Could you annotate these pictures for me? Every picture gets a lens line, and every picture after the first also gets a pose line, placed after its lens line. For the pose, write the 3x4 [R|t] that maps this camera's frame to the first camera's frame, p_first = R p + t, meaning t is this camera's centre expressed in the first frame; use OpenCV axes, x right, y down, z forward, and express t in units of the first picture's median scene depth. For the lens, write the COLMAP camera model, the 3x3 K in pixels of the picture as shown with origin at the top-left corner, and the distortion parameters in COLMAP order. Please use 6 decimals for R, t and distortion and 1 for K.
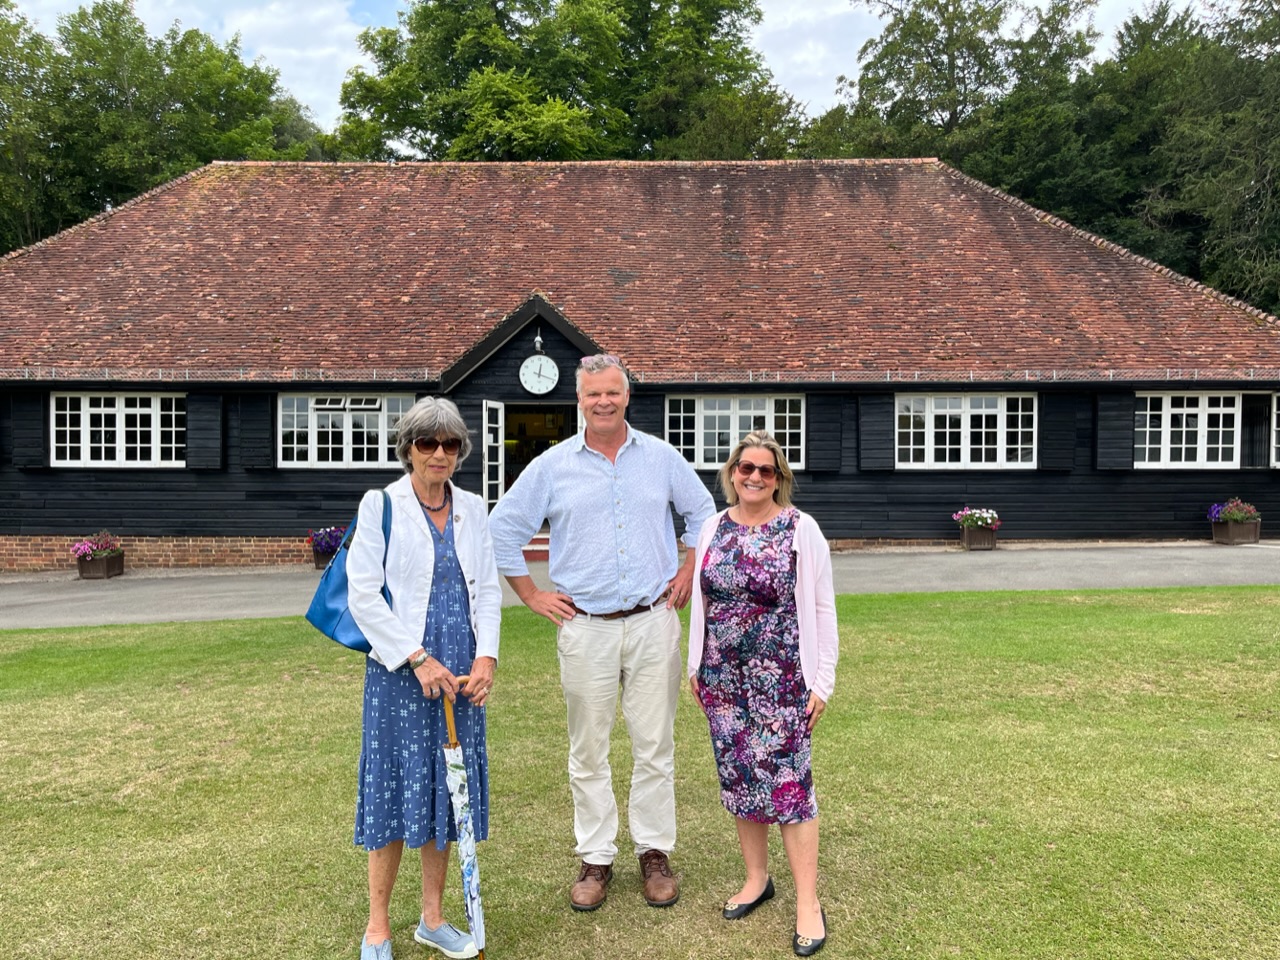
lens RADIAL K [[968.9, 0, 640.4], [0, 968.9, 473.1], [0, 0, 1]] dist [0.049686, -0.002922]
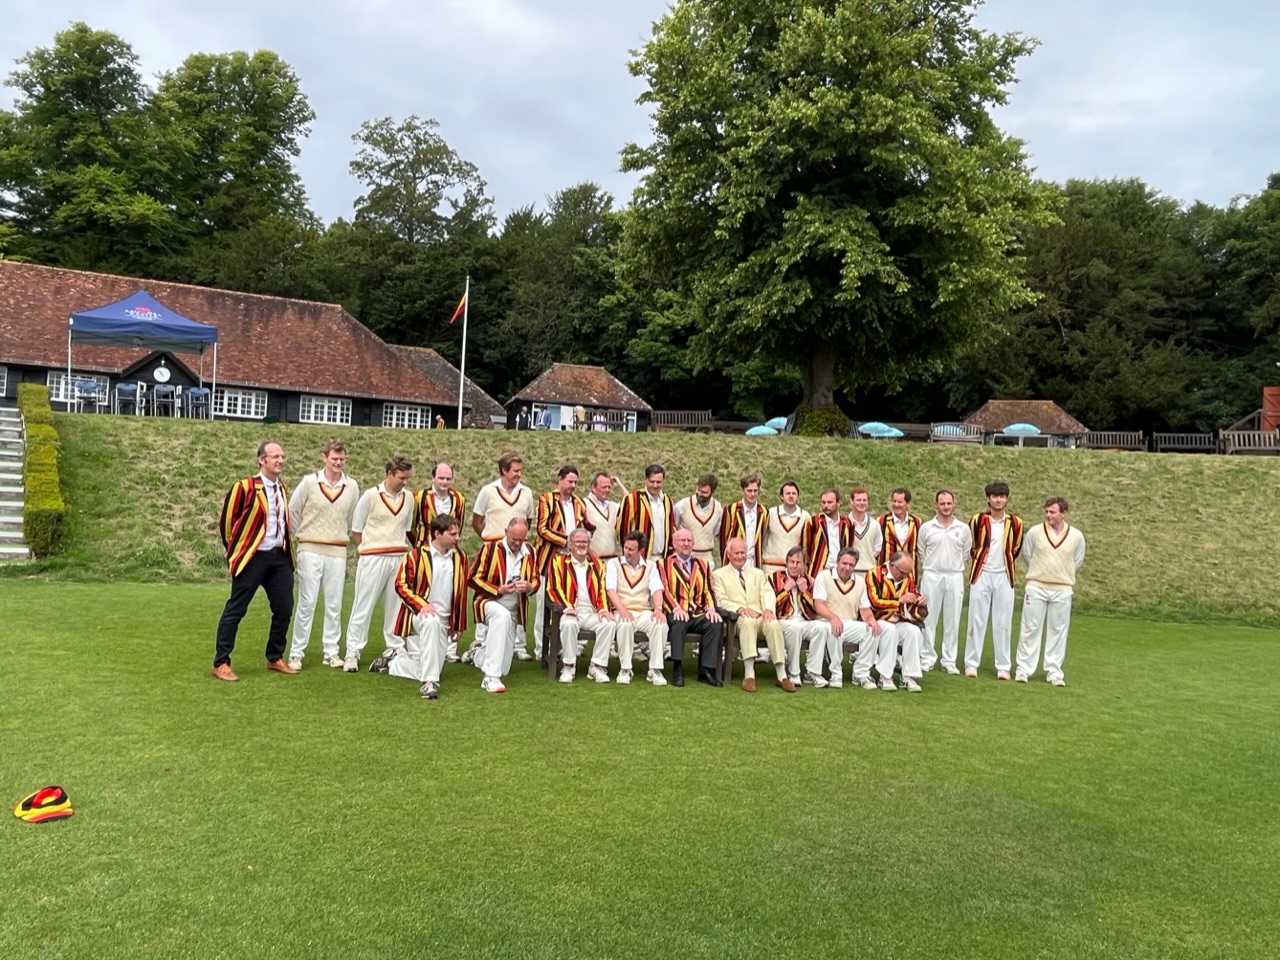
lens RADIAL K [[942.4, 0, 638.9], [0, 942.4, 474.7], [0, 0, 1]] dist [-0.003970, -0.002982]
pose [[0.894147, 0.064082, 0.443165, -0.022839], [-0.048773, 0.997756, -0.045870, 0.086158], [-0.445110, 0.019400, 0.895266, -0.717625]]
